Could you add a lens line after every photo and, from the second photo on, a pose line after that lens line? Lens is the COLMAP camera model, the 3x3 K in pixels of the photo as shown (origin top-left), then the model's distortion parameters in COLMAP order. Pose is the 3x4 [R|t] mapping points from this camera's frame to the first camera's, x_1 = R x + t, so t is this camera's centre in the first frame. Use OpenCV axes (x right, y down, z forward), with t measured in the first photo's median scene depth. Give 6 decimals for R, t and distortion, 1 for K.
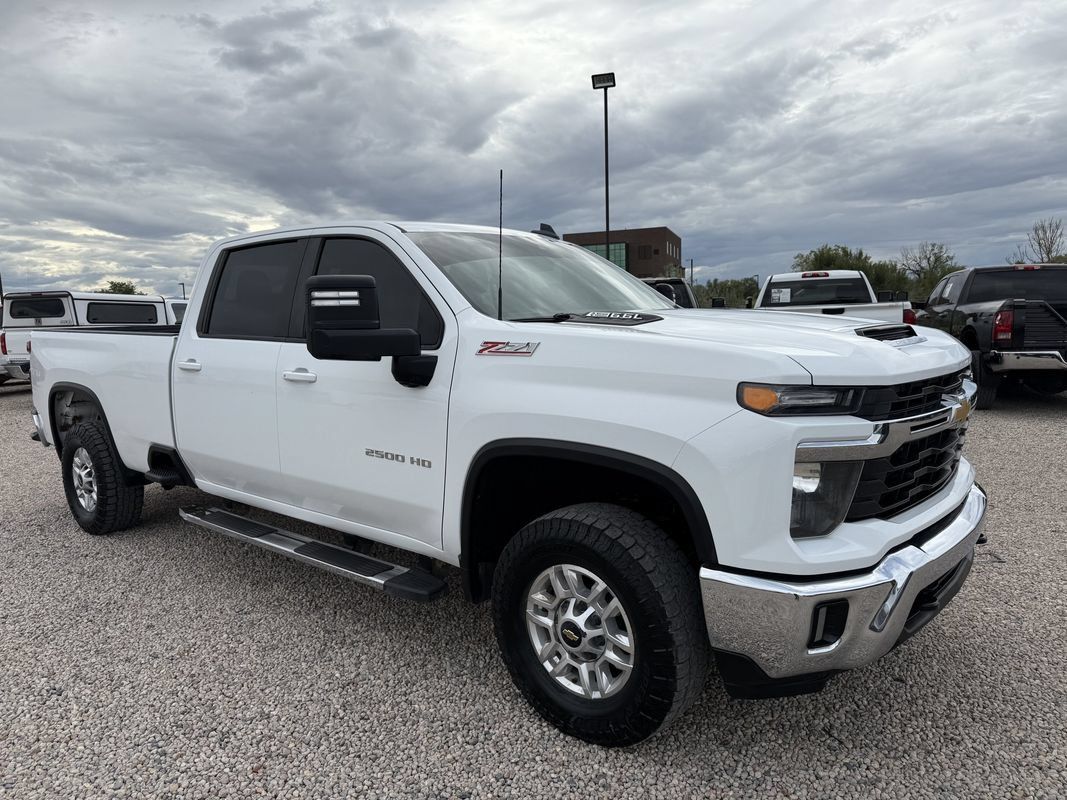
lens RADIAL K [[778.9, 0, 528.2], [0, 778.9, 396.4], [0, 0, 1]] dist [0.019800, -0.027217]
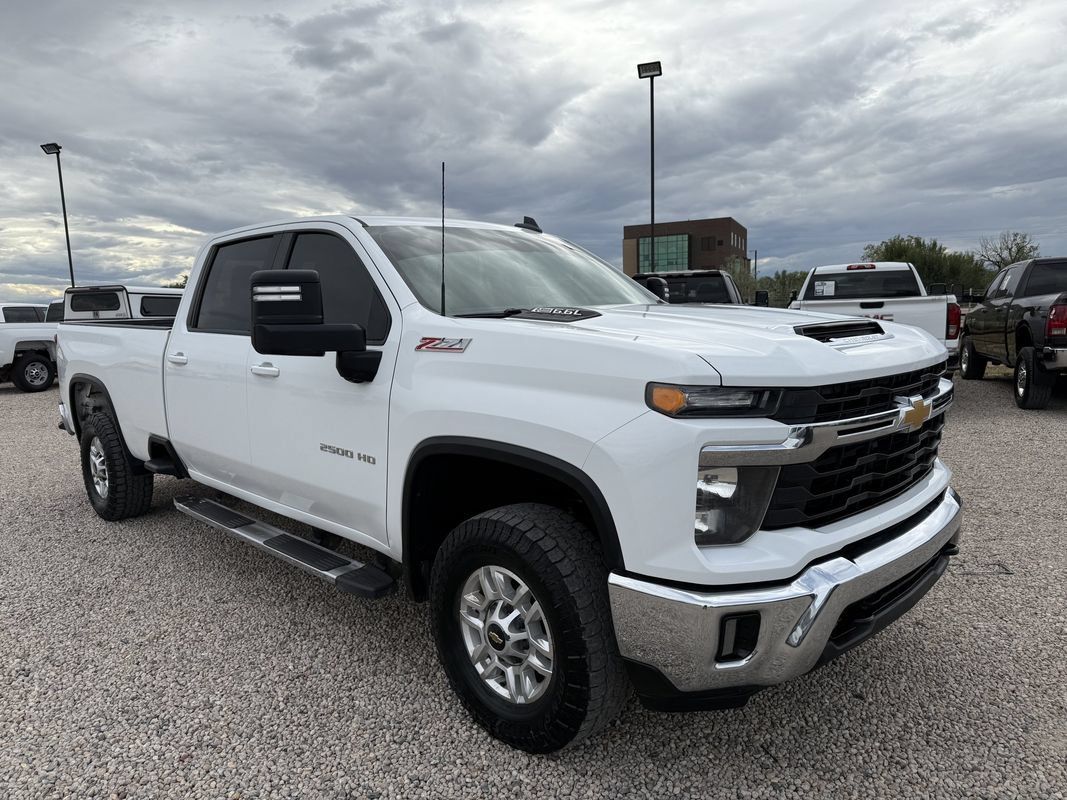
lens RADIAL K [[778.9, 0, 528.2], [0, 778.9, 396.4], [0, 0, 1]] dist [0.019800, -0.027217]
pose [[0.996316, 0.010272, -0.085139, 0.116039], [-0.009487, 0.999909, 0.009624, -0.004690], [0.085231, -0.008781, 0.996323, 0.019386]]
